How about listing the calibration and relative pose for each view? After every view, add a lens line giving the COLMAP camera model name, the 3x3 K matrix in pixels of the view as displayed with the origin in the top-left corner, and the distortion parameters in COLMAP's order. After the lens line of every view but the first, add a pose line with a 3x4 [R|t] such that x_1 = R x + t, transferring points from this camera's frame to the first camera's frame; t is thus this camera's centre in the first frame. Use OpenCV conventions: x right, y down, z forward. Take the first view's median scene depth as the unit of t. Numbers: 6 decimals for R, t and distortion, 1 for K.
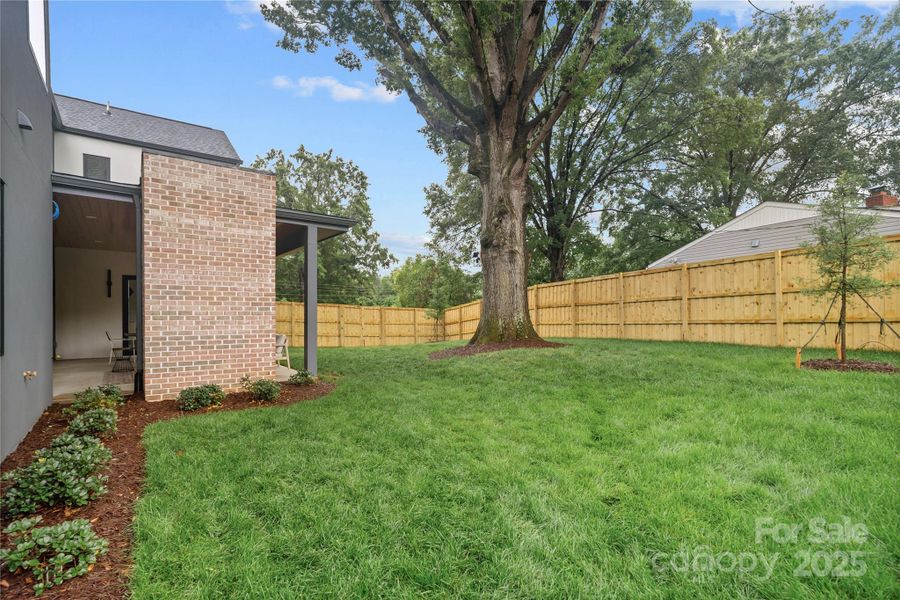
lens RADIAL K [[426.3, 0, 467.9], [0, 426.3, 312.7], [0, 0, 1]] dist [-0.011789, 0.003266]
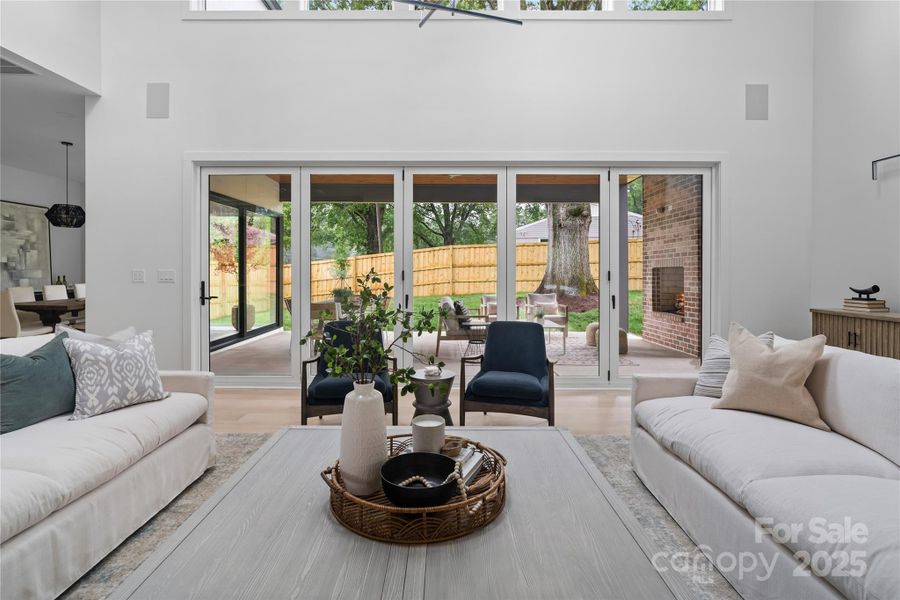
lens RADIAL K [[426.3, 0, 442.9], [0, 426.3, 283.3], [0, 0, 1]] dist [-0.011789, 0.003266]
pose [[0.631416, -0.016514, 0.775268, -0.835794], [-0.003129, 0.999711, 0.023844, 0.005793], [-0.775438, -0.017481, 0.631182, 0.410465]]
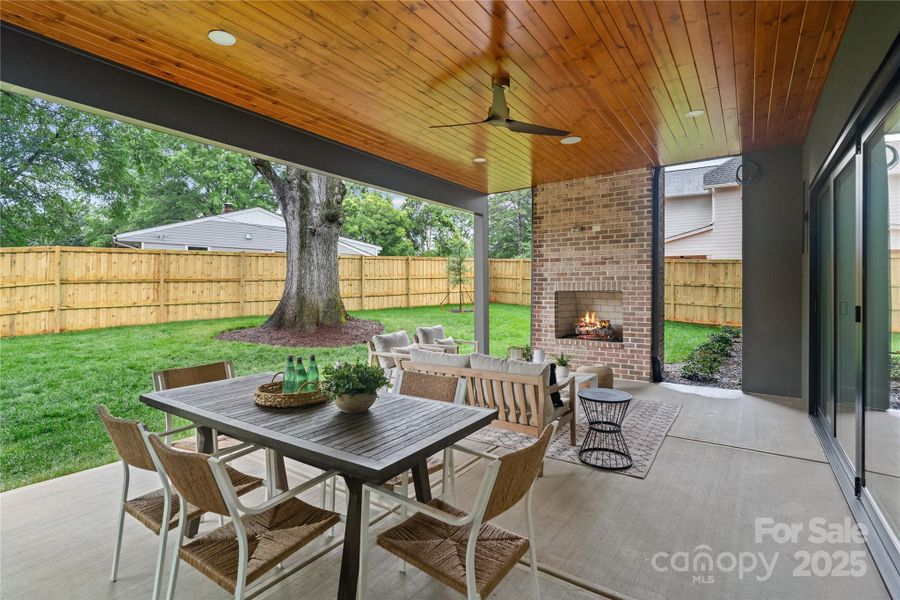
lens RADIAL K [[426.3, 0, 444.2], [0, 426.3, 290.9], [0, 0, 1]] dist [-0.011789, 0.003266]
pose [[-0.271563, -0.001901, 0.962419, -0.704082], [-0.001059, 0.999998, 0.001677, -0.001863], [-0.962420, -0.000564, -0.271565, 0.767829]]
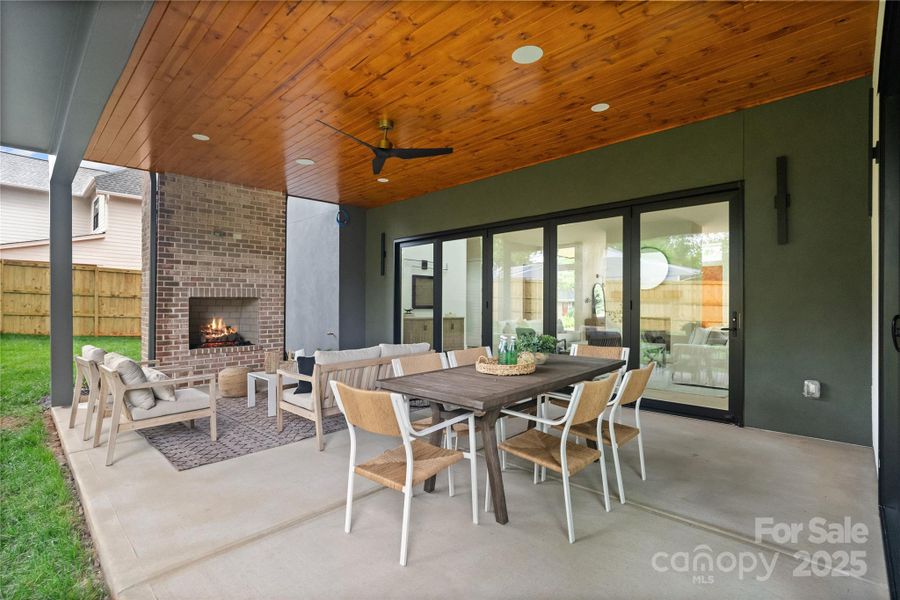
lens RADIAL K [[426.3, 0, 442.3], [0, 426.3, 308.1], [0, 0, 1]] dist [-0.011789, 0.003266]
pose [[-0.993649, 0.005014, -0.112415, -0.497077], [0.003951, 0.999945, 0.009683, 0.006374], [0.112458, 0.009177, -0.993614, 0.961556]]
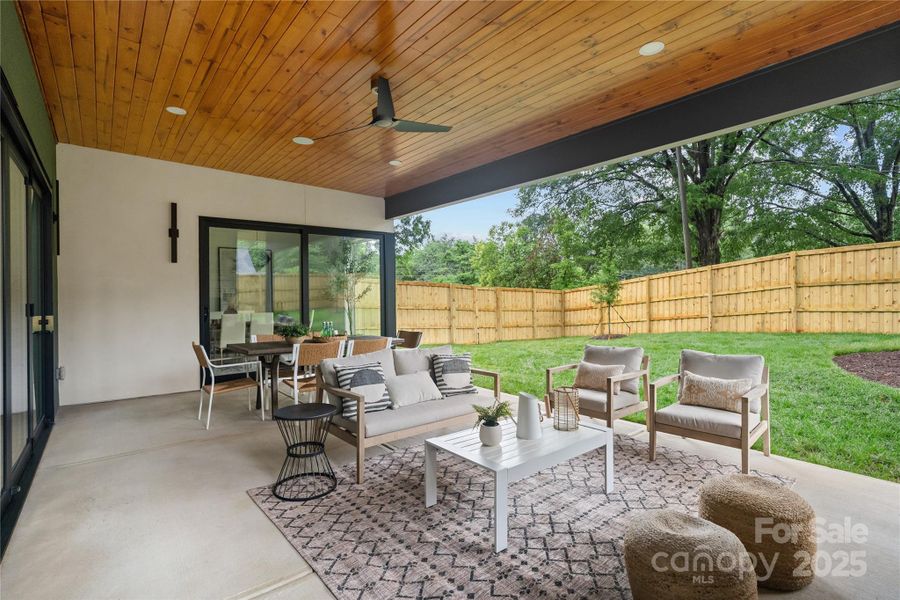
lens RADIAL K [[426.3, 0, 463.7], [0, 426.3, 311.7], [0, 0, 1]] dist [-0.011789, 0.003266]
pose [[0.999762, -0.005735, 0.021048, -0.441179], [0.004956, 0.999306, 0.036906, 0.001195], [-0.021245, -0.036793, 0.999097, 0.430701]]
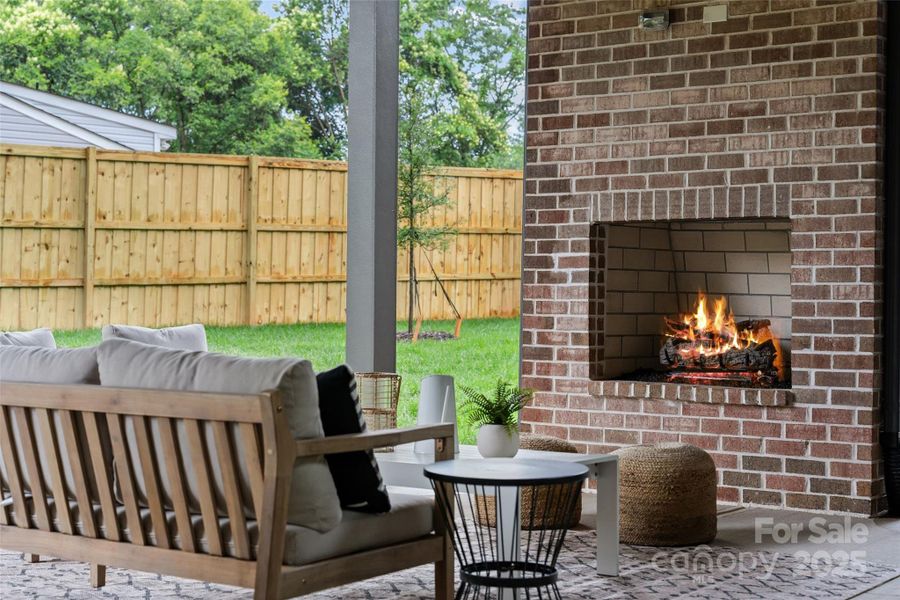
lens RADIAL K [[1444.3, 0, 445.2], [0, 1444.3, 293.2], [0, 0, 1]] dist [0.012677, 0.000000]
pose [[-0.269684, 0.001657, 0.962947, -0.736148], [-0.013843, 0.999889, -0.005597, 0.024687], [-0.962849, -0.014840, -0.269631, 0.702610]]
